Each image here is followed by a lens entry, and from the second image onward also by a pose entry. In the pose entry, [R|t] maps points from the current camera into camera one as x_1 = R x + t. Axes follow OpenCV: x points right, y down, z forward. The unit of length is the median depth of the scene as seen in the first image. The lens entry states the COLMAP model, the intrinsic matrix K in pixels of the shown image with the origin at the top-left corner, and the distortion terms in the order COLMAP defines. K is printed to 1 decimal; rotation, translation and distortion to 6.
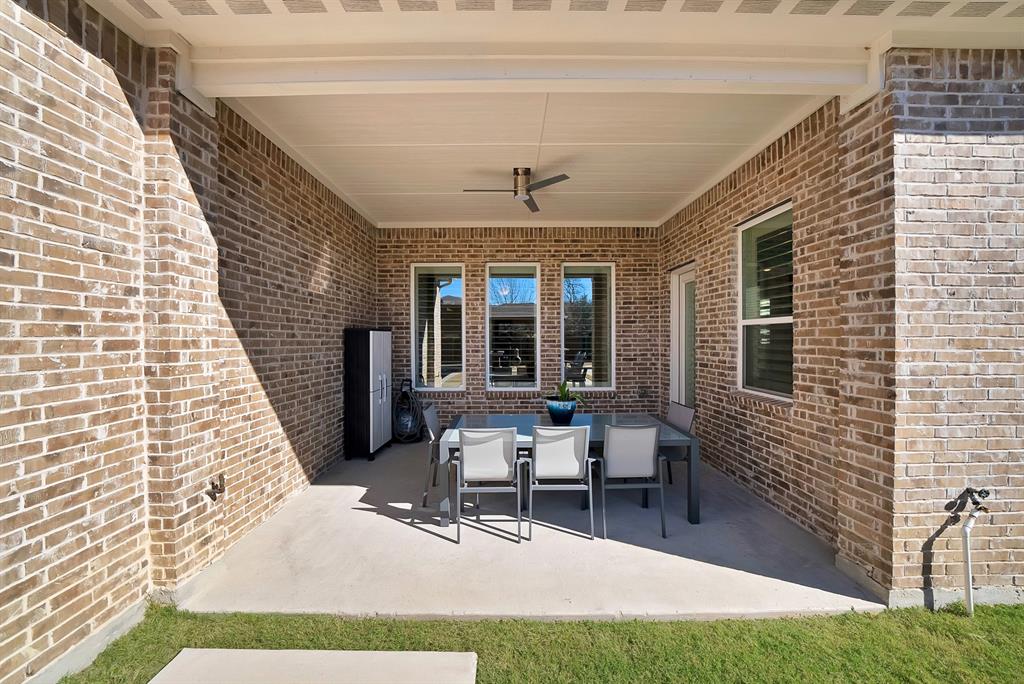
lens RADIAL K [[373.3, 0, 517.7], [0, 373.3, 335.2], [0, 0, 1]] dist [-0.007315, 0.000468]
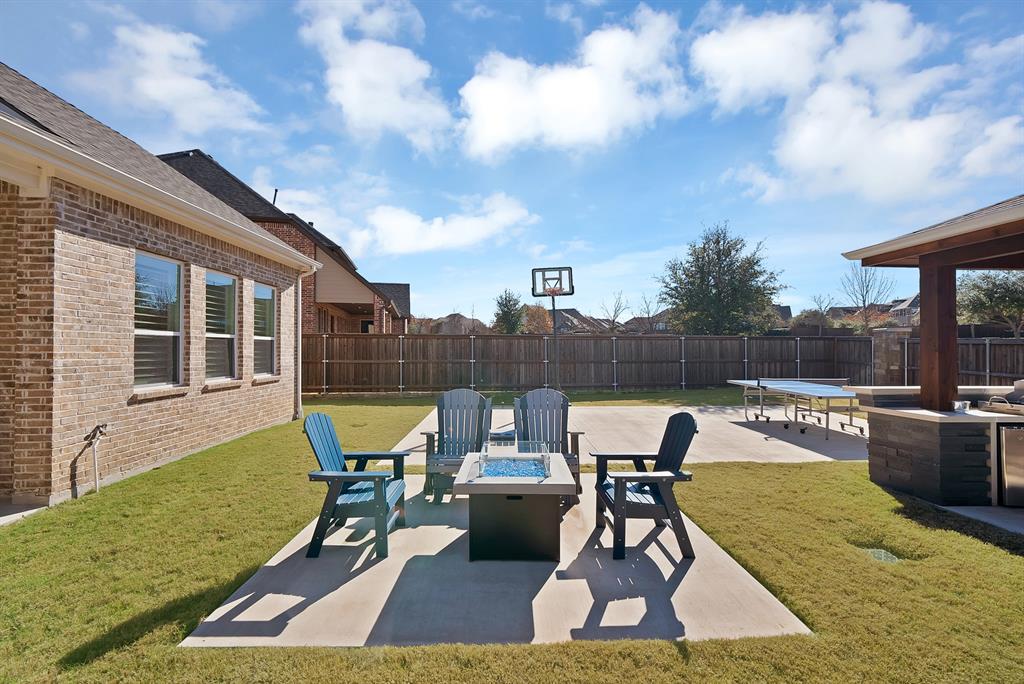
lens RADIAL K [[405.1, 0, 508.1], [0, 405.1, 345.1], [0, 0, 1]] dist [-0.005159, 0.000265]
pose [[-0.001603, 0.008425, 0.999963, -0.828351], [-0.006046, 0.999946, -0.008434, 0.009720], [-0.999980, -0.006060, -0.001552, -1.075013]]
